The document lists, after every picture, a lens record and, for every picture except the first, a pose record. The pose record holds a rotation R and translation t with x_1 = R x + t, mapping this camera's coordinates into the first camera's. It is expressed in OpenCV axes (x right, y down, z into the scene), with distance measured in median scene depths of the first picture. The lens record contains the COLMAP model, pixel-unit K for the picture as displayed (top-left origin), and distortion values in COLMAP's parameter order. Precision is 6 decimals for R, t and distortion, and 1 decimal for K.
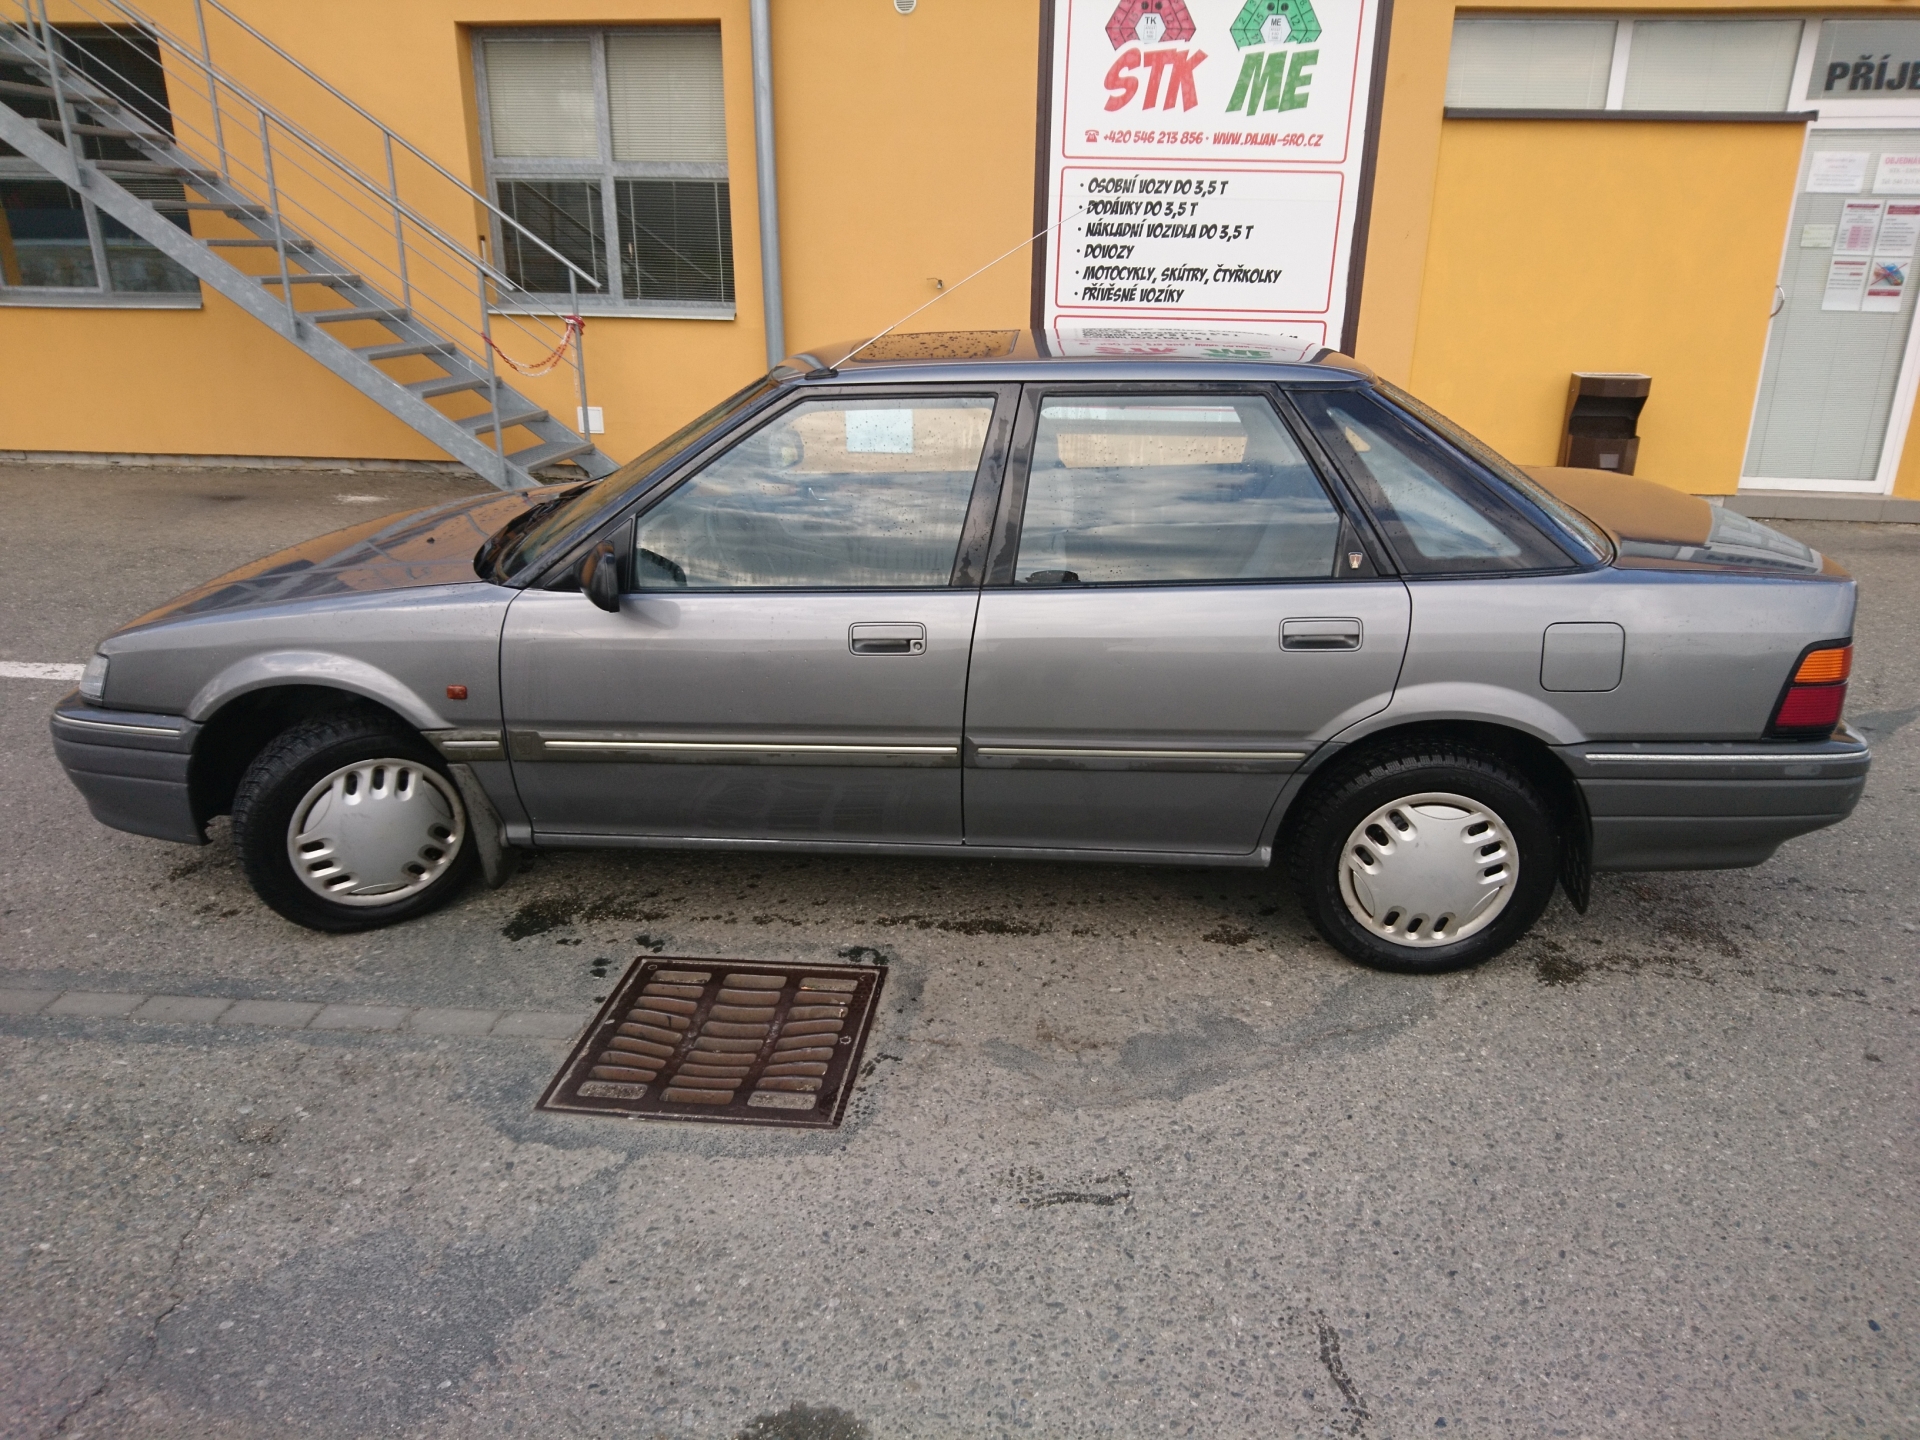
lens RADIAL K [[1404.2, 0, 960.0], [0, 1404.2, 720.0], [0, 0, 1]] dist [-0.000175, 0.002212]
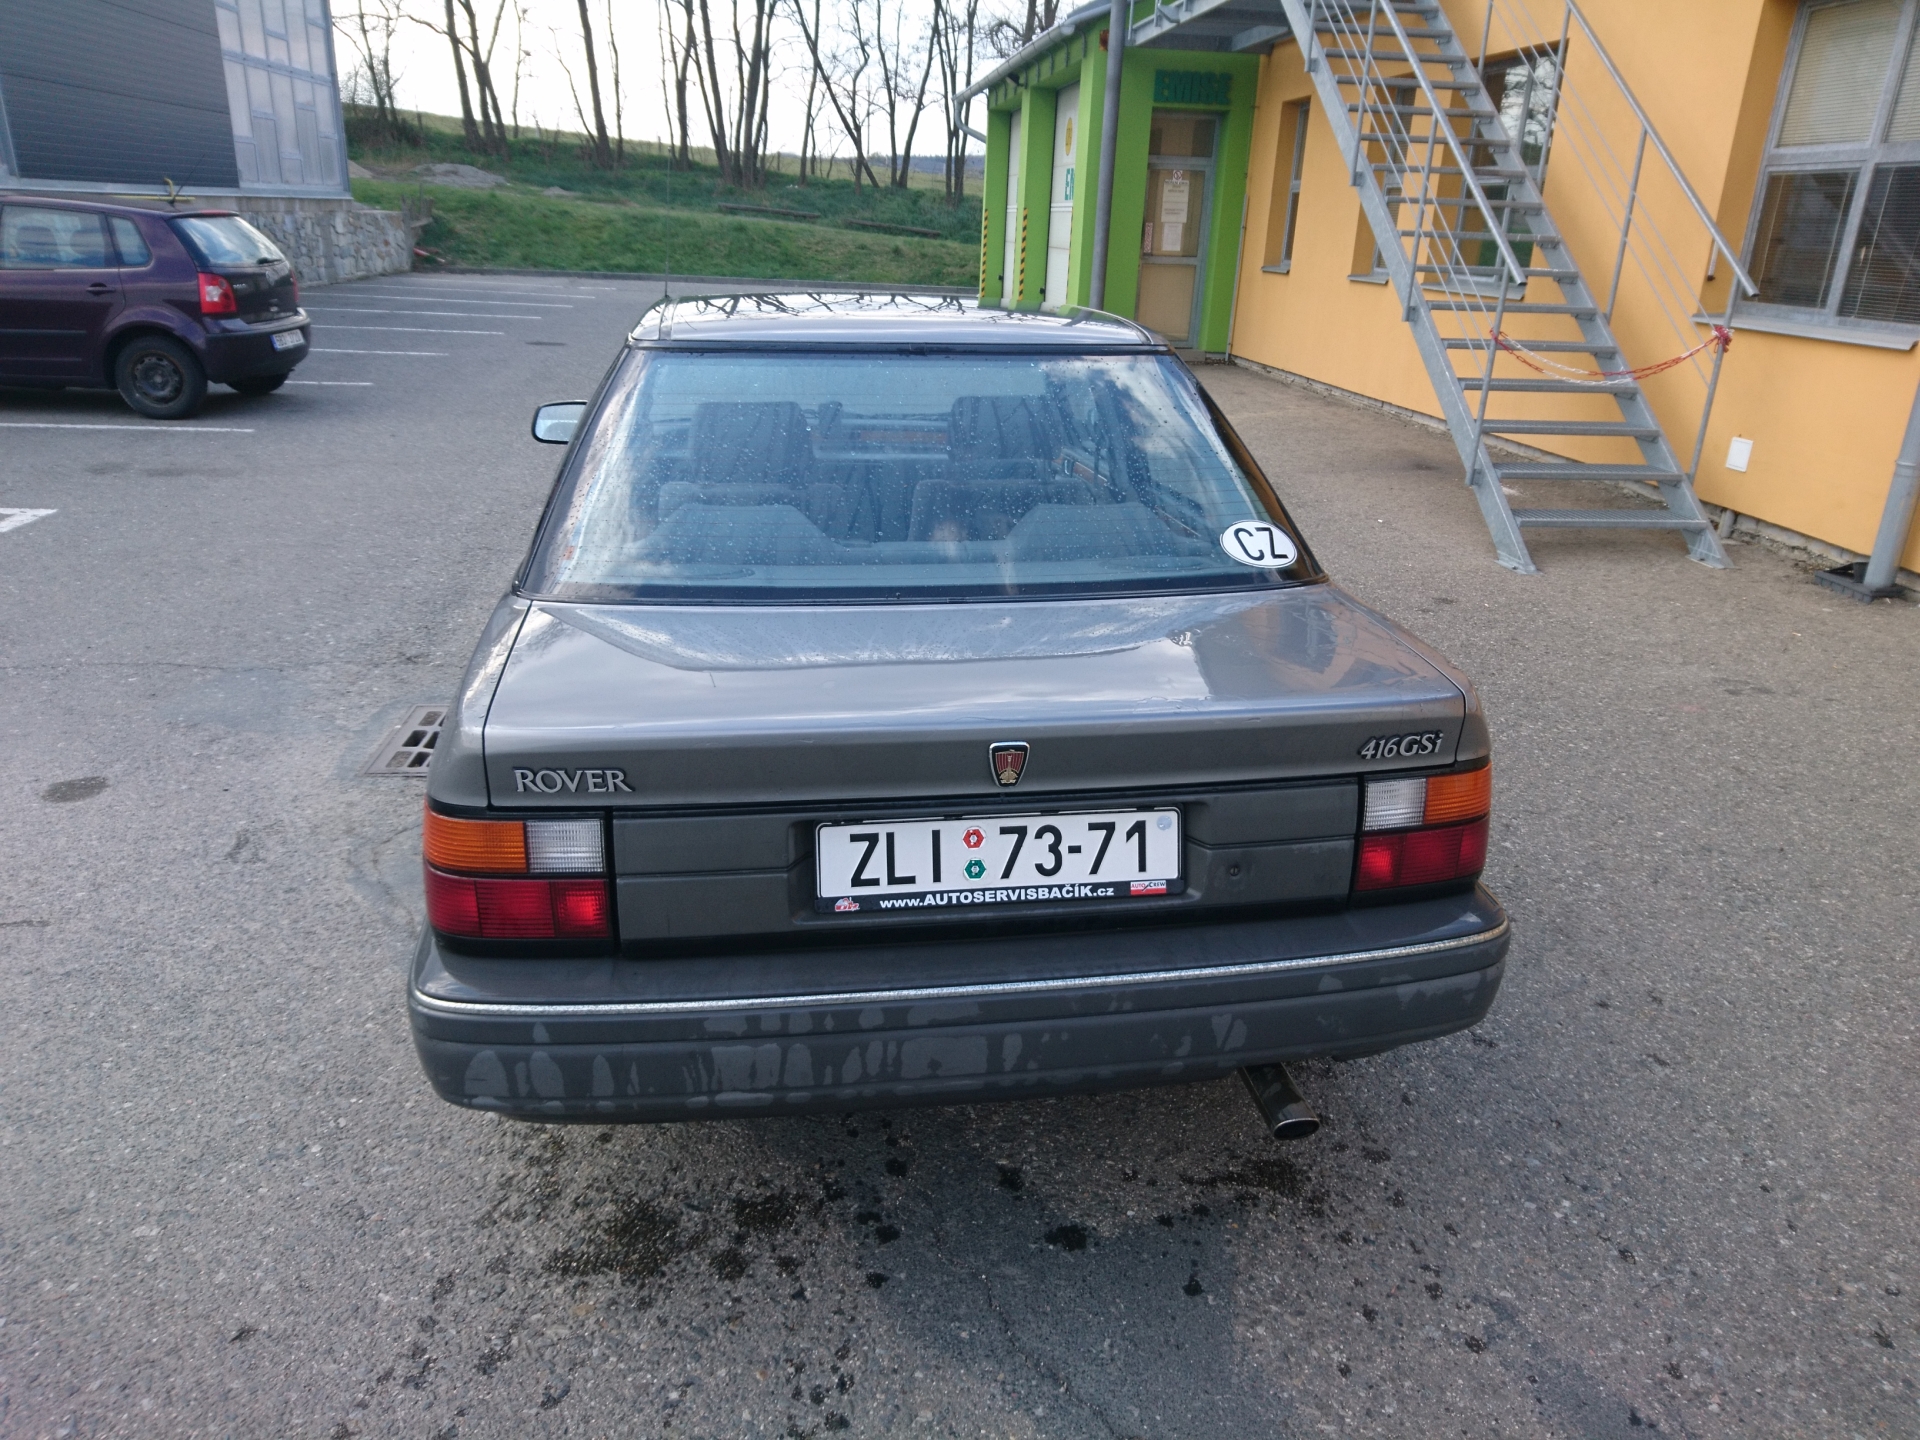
lens RADIAL K [[1311.1, 0, 960.0], [0, 1311.1, 720.0], [0, 0, 1]] dist [-0.001248, -0.002529]
pose [[0.195612, 0.342358, -0.918982, 0.459007], [-0.338468, 0.903072, 0.264386, -0.125651], [0.920421, 0.259329, 0.292529, 0.398868]]
